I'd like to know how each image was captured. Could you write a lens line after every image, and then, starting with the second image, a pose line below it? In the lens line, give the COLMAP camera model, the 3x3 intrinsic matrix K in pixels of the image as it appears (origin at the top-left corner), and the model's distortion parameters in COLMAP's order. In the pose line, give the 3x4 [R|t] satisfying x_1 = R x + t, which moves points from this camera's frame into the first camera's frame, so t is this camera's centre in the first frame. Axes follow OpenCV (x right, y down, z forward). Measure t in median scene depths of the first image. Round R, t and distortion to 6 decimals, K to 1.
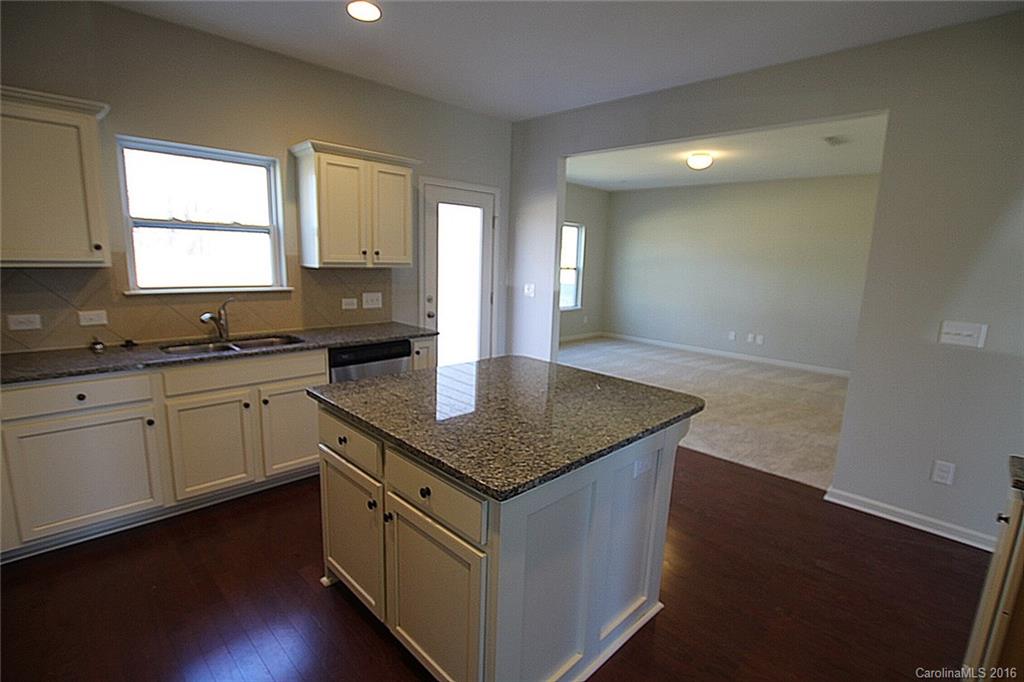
lens RADIAL K [[484.6, 0, 507.1], [0, 484.6, 338.0], [0, 0, 1]] dist [-0.023005, 0.000478]
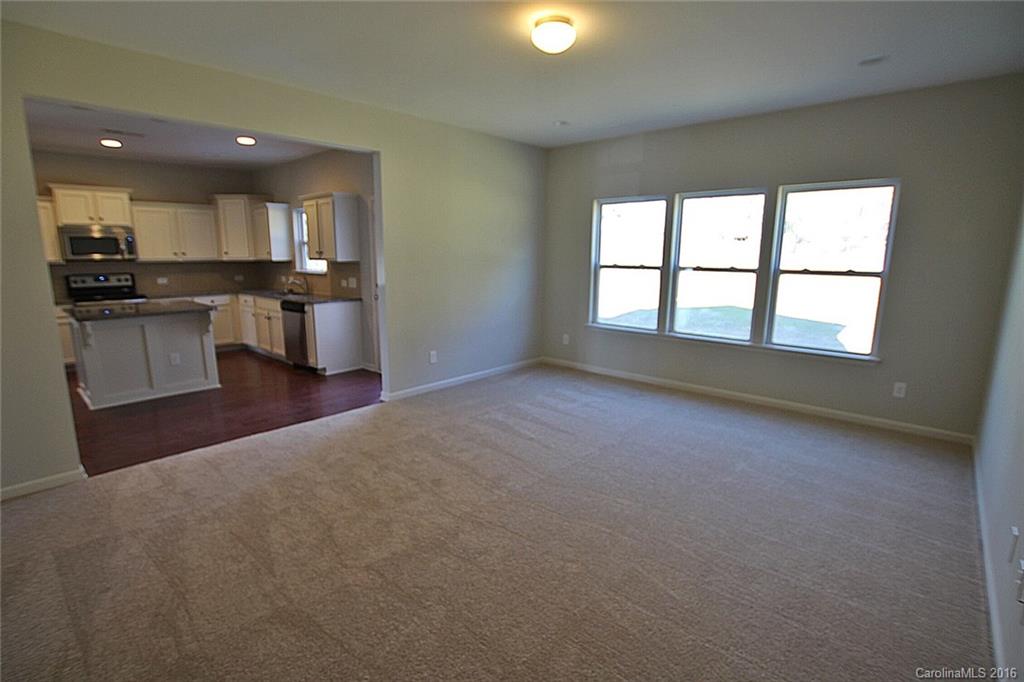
lens RADIAL K [[484.6, 0, 504.3], [0, 484.6, 343.8], [0, 0, 1]] dist [-0.023005, 0.000478]
pose [[0.039847, 0.153120, -0.987404, 1.546914], [-0.163367, 0.975890, 0.144741, -0.223710], [0.985760, 0.155541, 0.063901, 1.656915]]
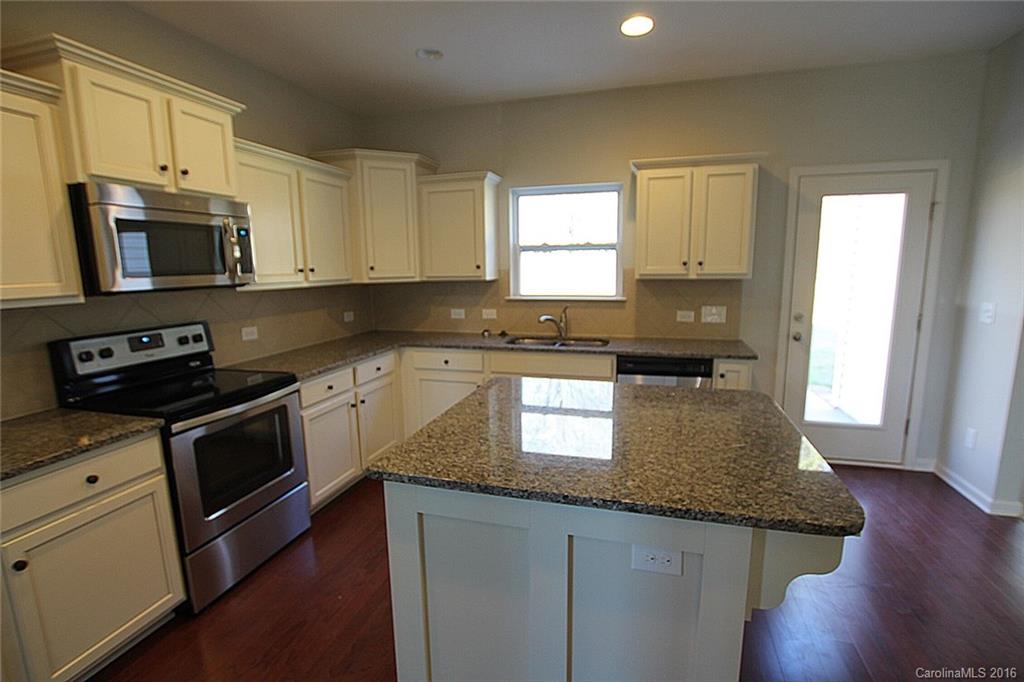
lens RADIAL K [[484.6, 0, 511.3], [0, 484.6, 345.4], [0, 0, 1]] dist [-0.023005, 0.000478]
pose [[0.484415, 0.105317, -0.868476, 0.401916], [-0.115954, 0.991698, 0.055583, -0.029421], [0.867119, 0.073778, 0.492606, 0.247955]]
